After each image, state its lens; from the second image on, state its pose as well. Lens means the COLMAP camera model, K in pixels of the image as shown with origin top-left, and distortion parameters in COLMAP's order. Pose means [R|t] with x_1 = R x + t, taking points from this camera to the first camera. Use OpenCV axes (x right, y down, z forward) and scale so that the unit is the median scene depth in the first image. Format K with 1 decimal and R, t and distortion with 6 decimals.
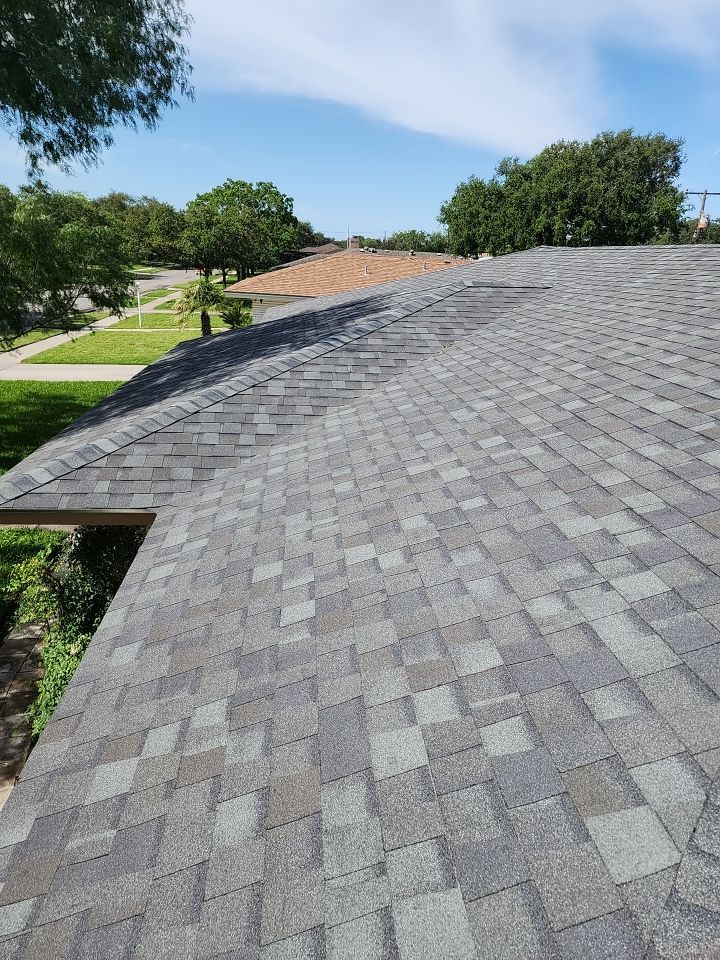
lens RADIAL K [[635.0, 0, 359.2], [0, 635.0, 480.2], [0, 0, 1]] dist [0.052852, -0.042181]
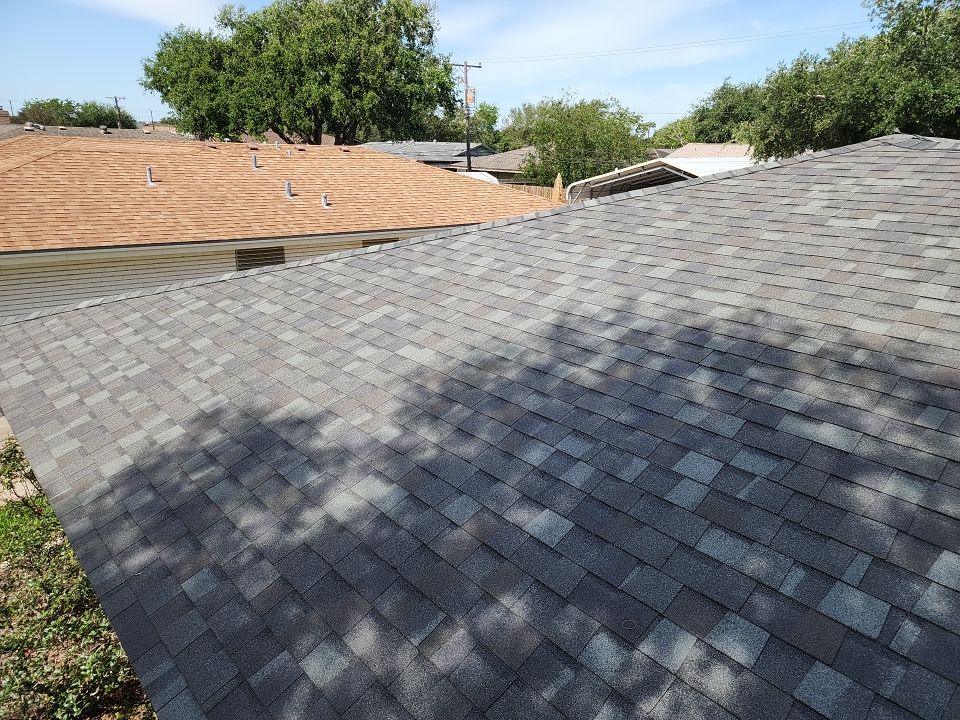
lens RADIAL K [[635.0, 0, 482.6], [0, 635.0, 363.6], [0, 0, 1]] dist [0.052852, -0.042181]
pose [[0.788138, -0.223733, 0.573395, -0.061982], [0.215842, 0.972900, 0.082939, -0.088923], [-0.576412, 0.058395, 0.815070, 0.232713]]
